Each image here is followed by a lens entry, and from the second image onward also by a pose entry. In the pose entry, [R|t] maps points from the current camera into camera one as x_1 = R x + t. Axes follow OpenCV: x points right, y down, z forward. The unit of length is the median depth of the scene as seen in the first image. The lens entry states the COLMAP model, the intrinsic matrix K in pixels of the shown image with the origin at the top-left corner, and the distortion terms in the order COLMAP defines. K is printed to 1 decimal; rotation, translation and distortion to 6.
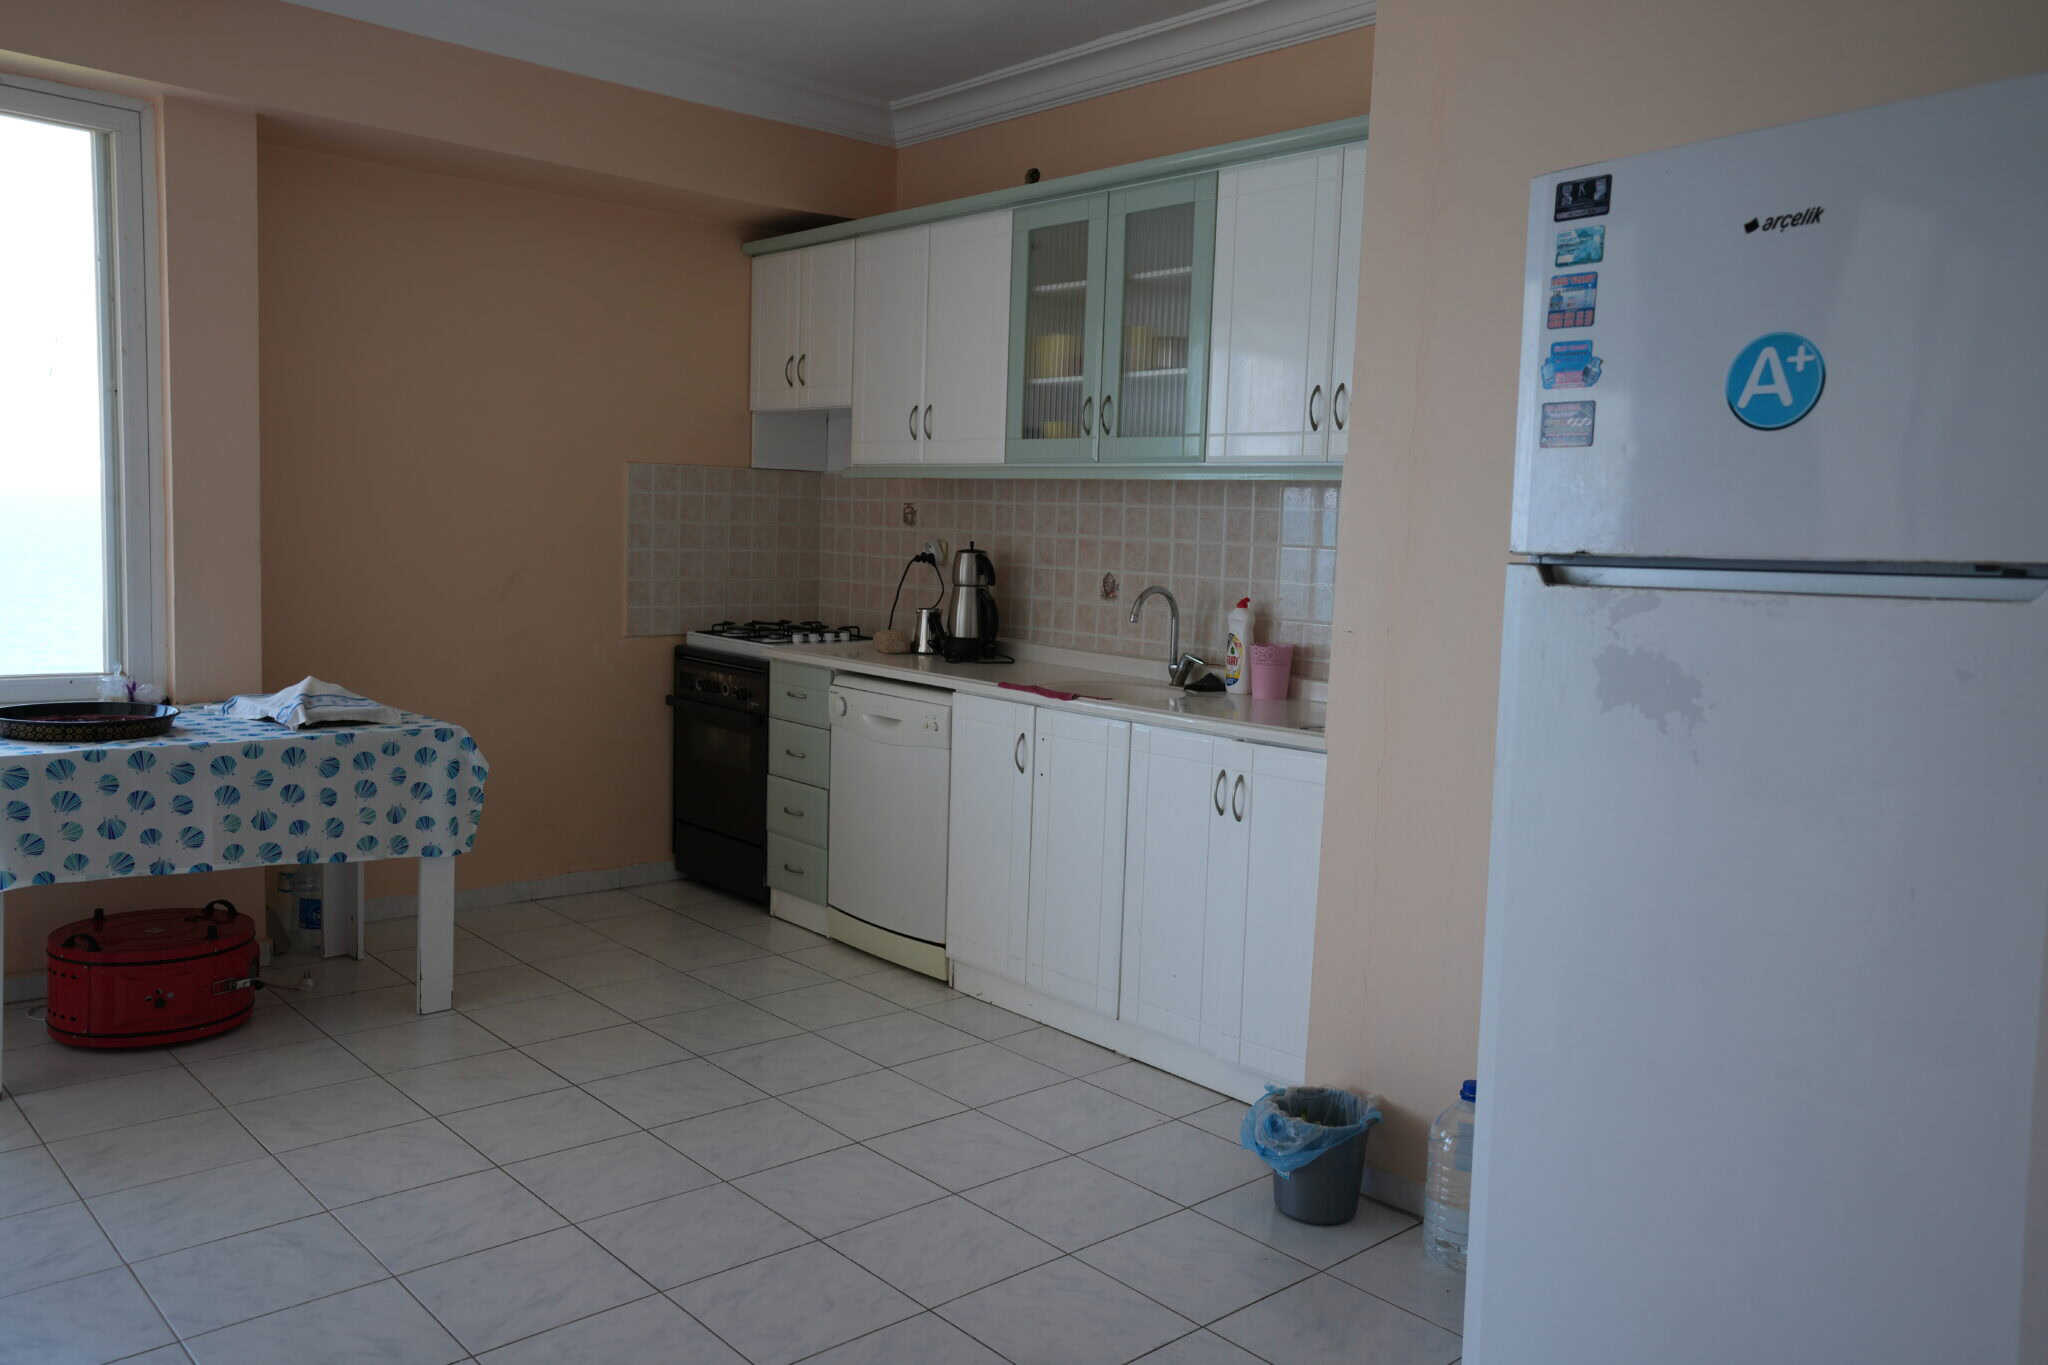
lens RADIAL K [[1563.3, 0, 1027.9], [0, 1563.3, 686.6], [0, 0, 1]] dist [-0.027755, 0.125374]
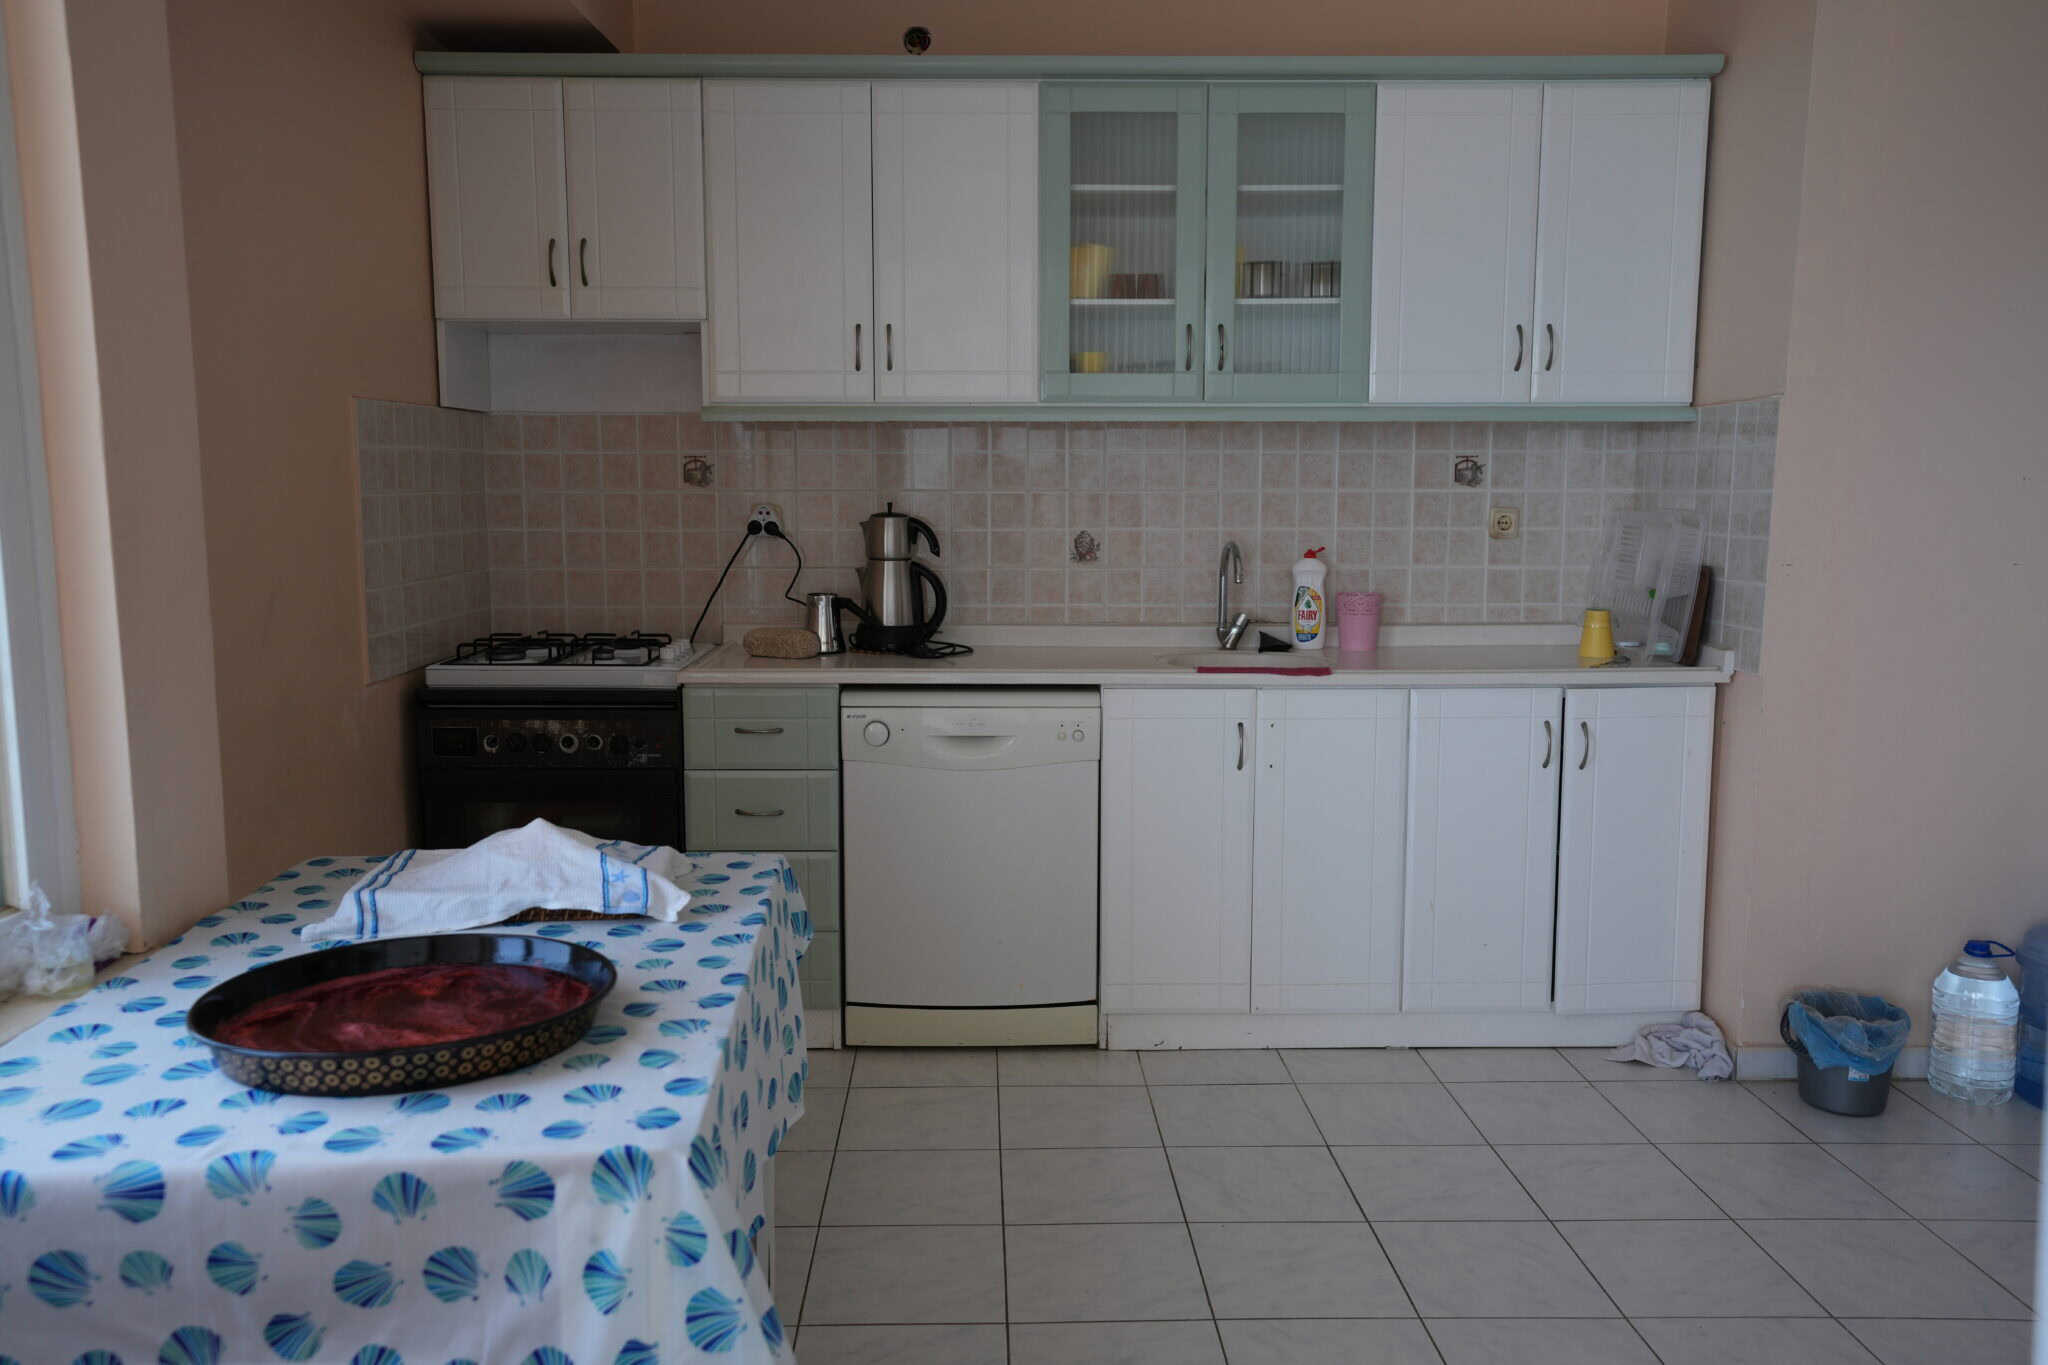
lens RADIAL K [[1563.3, 0, 1027.9], [0, 1563.3, 686.6], [0, 0, 1]] dist [-0.027755, 0.125374]
pose [[0.648872, -0.133444, 0.749105, -0.640383], [0.103866, 0.990820, 0.086534, -0.067628], [-0.753775, 0.021657, 0.656775, 0.476683]]
